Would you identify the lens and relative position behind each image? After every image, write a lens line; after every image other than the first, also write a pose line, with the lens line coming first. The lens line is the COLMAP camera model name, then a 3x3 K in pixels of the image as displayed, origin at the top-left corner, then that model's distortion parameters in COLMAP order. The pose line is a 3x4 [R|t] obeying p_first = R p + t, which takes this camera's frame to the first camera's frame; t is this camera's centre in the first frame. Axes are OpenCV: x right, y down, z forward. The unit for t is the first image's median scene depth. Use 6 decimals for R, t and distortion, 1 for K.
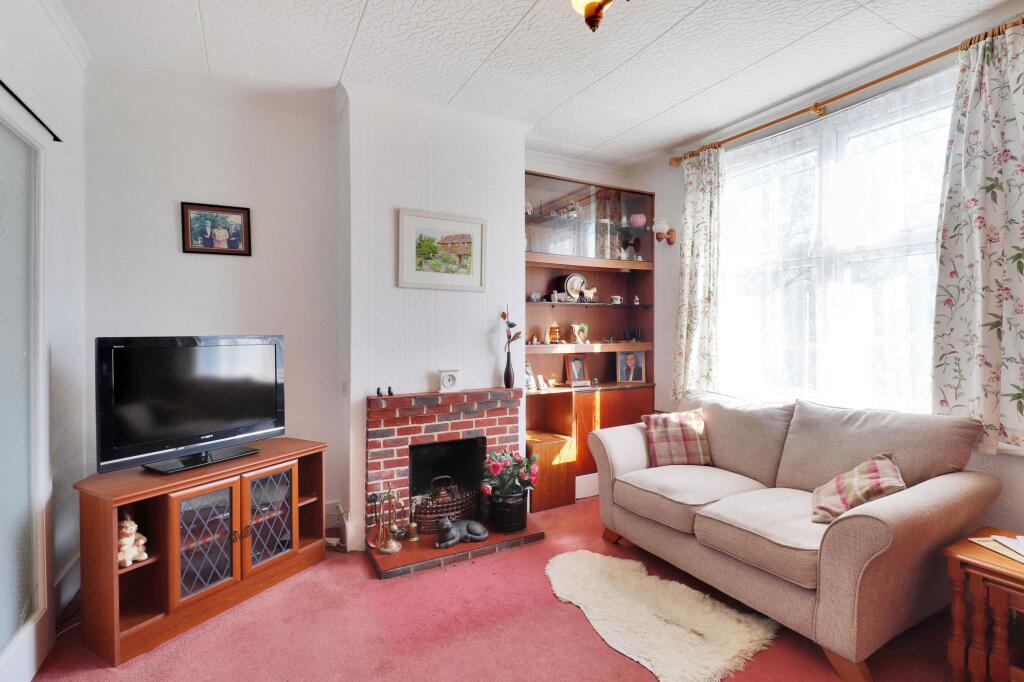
lens RADIAL K [[474.8, 0, 516.4], [0, 474.8, 336.7], [0, 0, 1]] dist [0.016186, -0.008846]
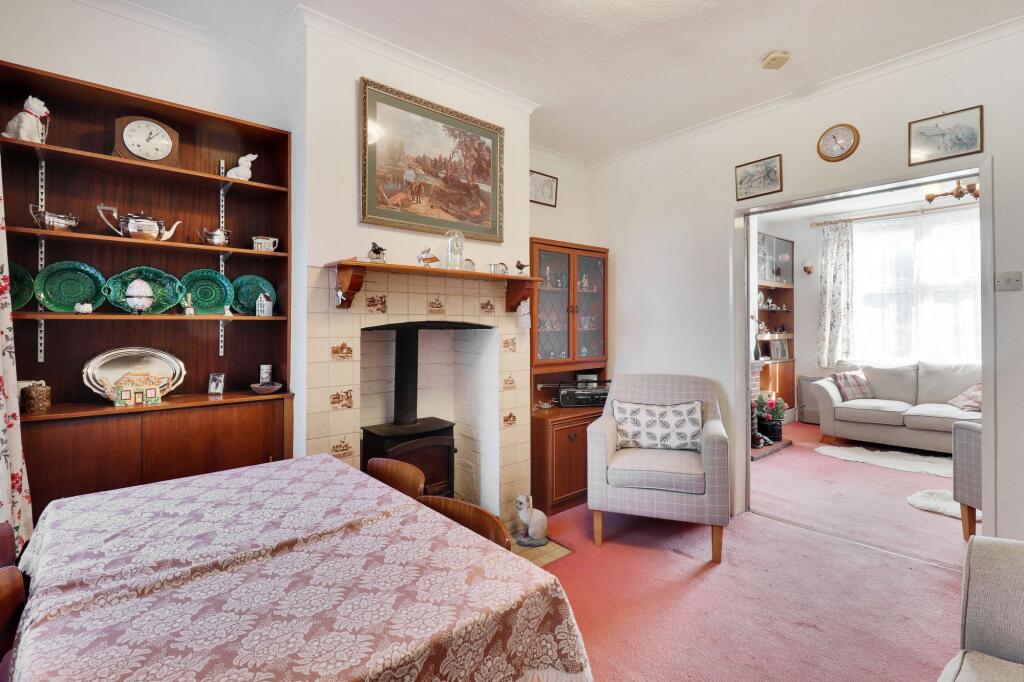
lens RADIAL K [[474.8, 0, 515.4], [0, 474.8, 323.9], [0, 0, 1]] dist [0.016186, -0.008846]
pose [[0.976734, 0.001538, 0.214450, -1.333685], [0.002121, 0.999856, -0.016831, 0.006846], [-0.214445, 0.016894, 0.976590, -0.515243]]
